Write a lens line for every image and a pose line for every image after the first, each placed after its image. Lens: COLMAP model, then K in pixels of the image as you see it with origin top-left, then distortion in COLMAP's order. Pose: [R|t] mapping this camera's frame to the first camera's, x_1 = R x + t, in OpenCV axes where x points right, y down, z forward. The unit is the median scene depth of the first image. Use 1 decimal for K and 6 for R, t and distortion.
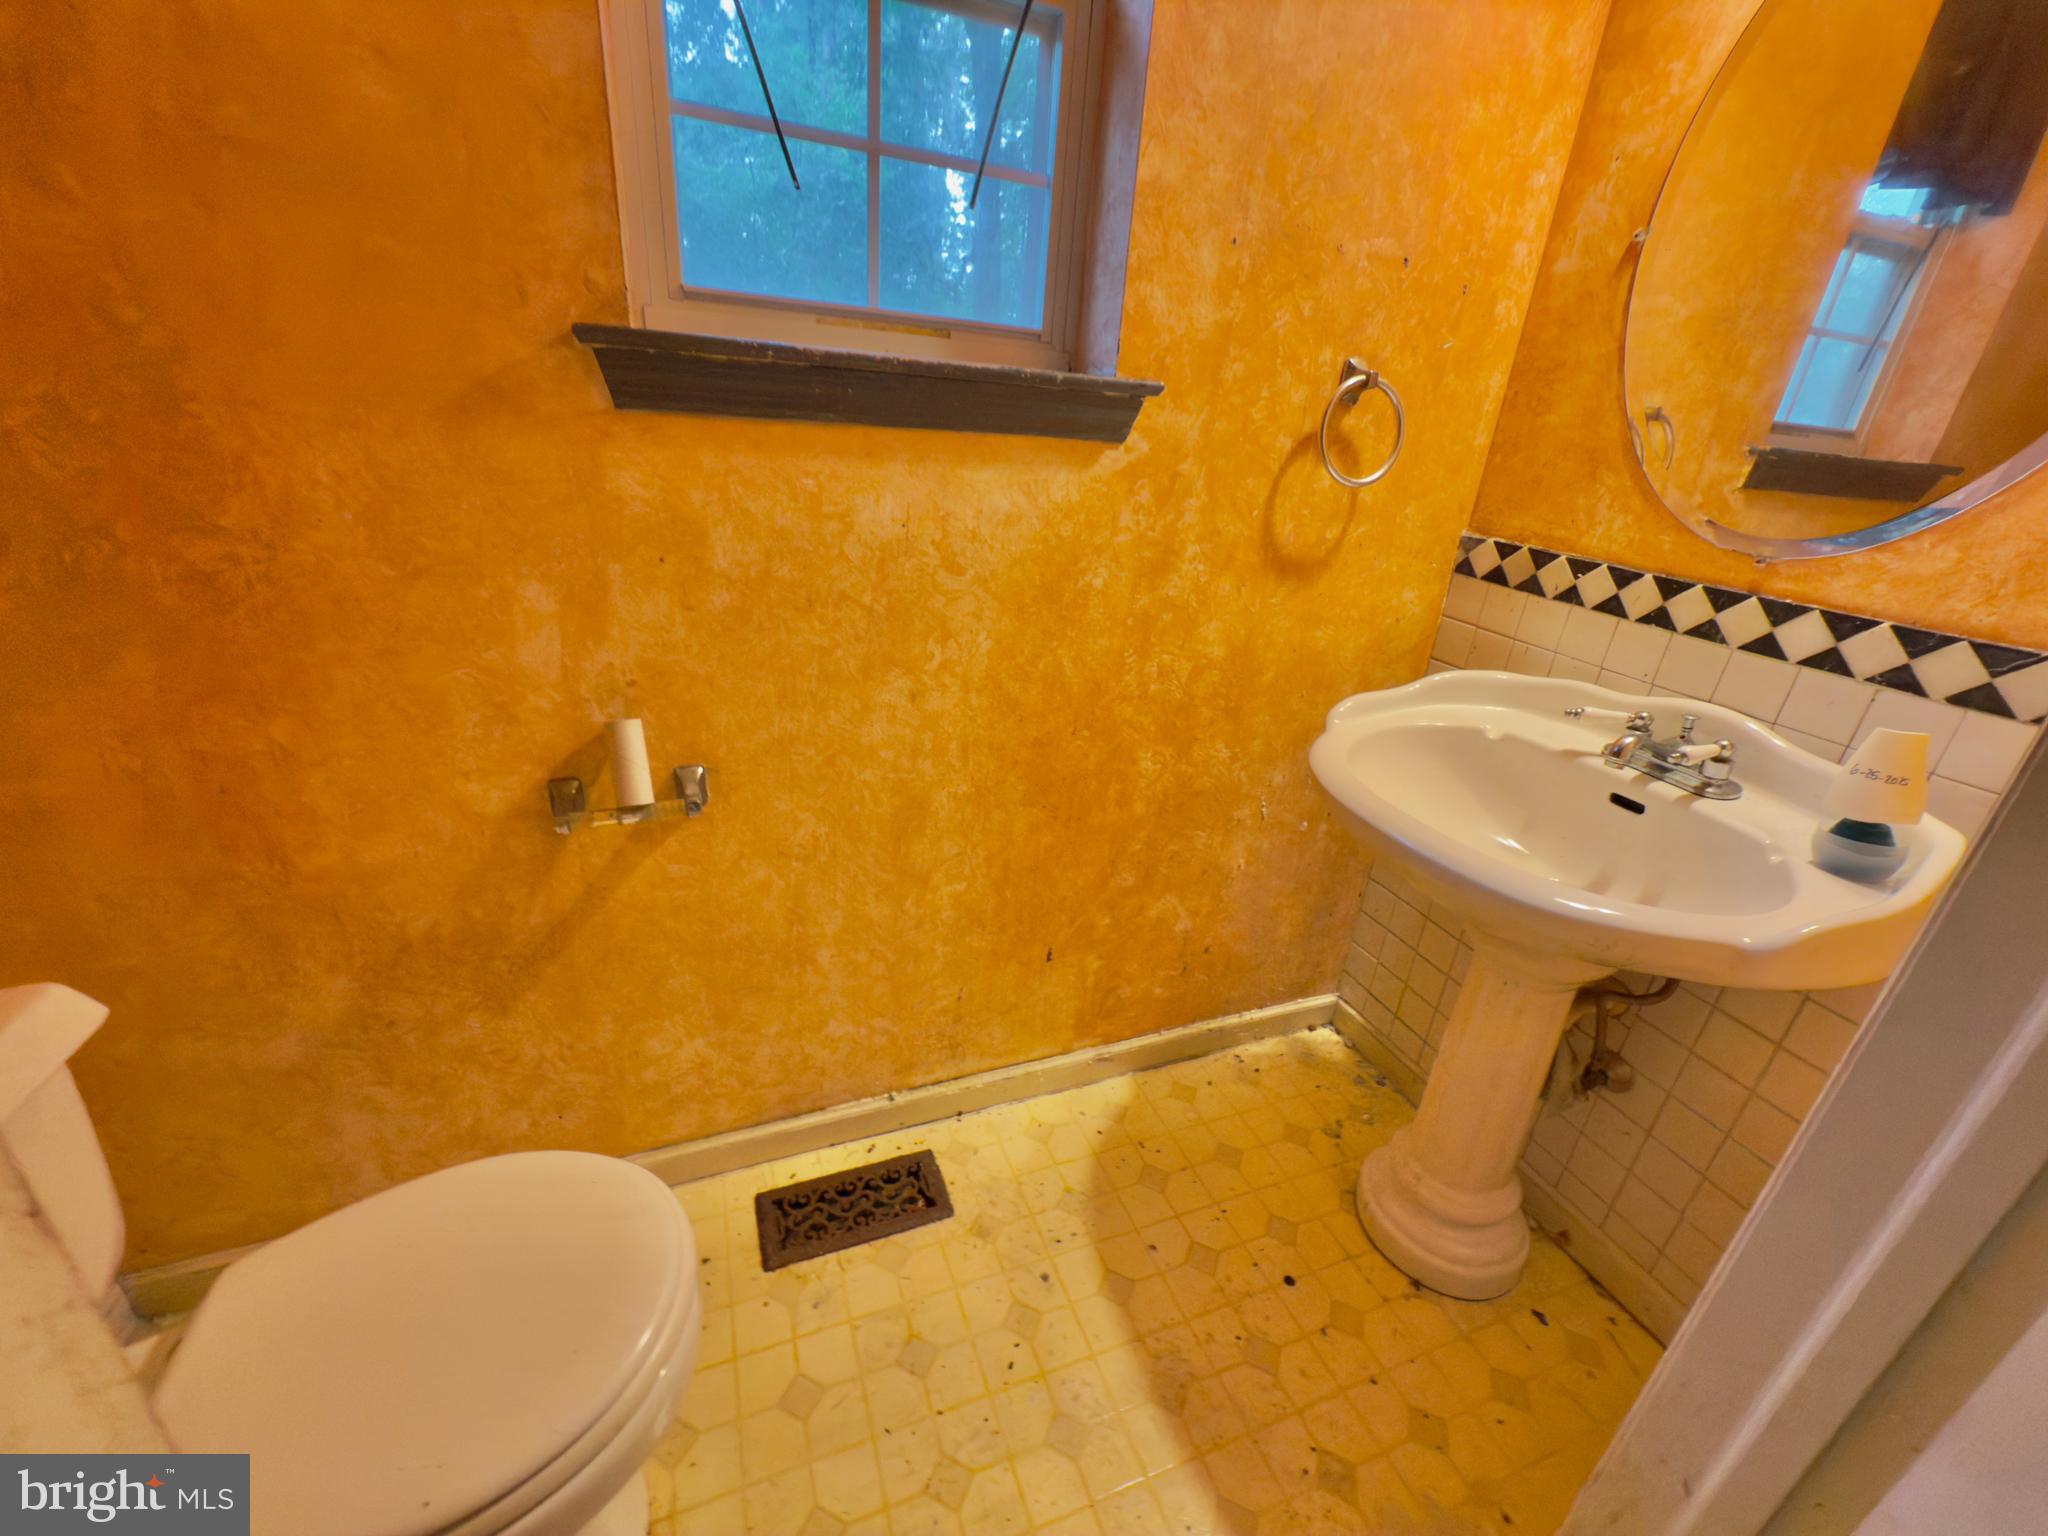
lens RADIAL K [[817.8, 0, 1025.3], [0, 817.8, 767.6], [0, 0, 1]] dist [0.000831, 0.000065]
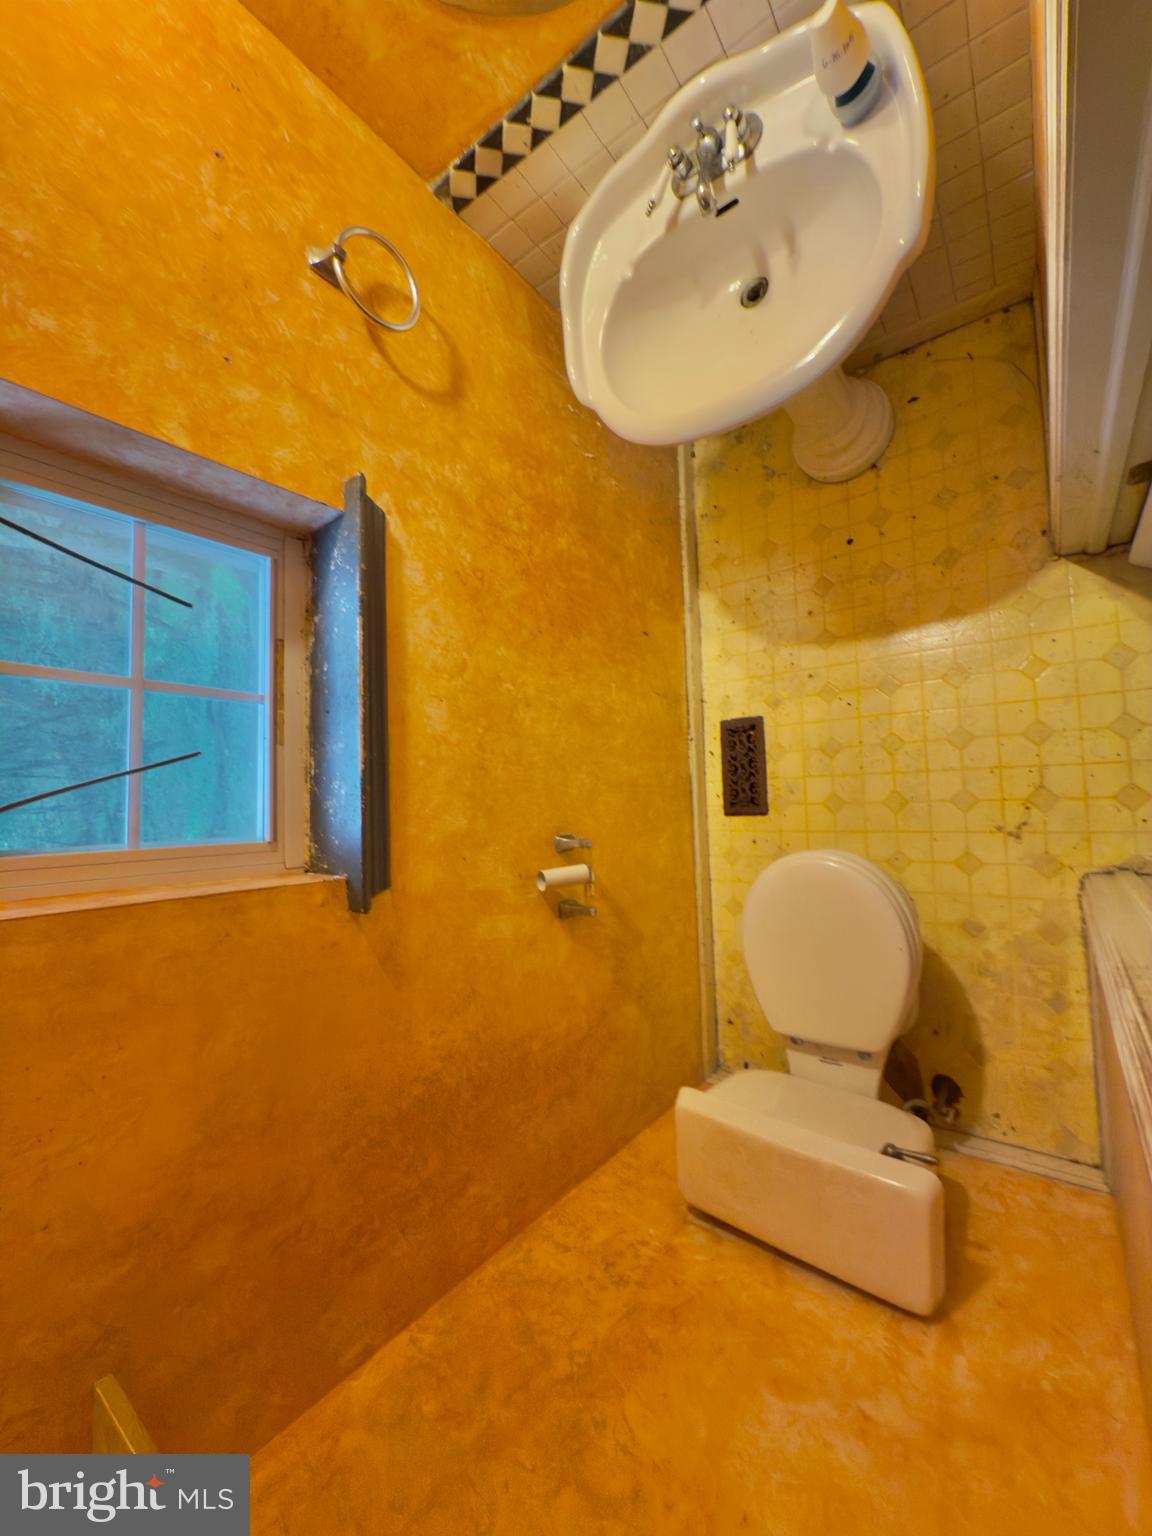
lens RADIAL K [[613.4, 0, 573.8], [0, 613.4, 766.1], [0, 0, 1]] dist [0.000831, 0.000065]
pose [[0.216956, -0.949799, -0.225416, 0.026807], [0.874151, 0.086249, 0.477934, -0.502840], [-0.434499, -0.300738, 0.848980, -0.027547]]
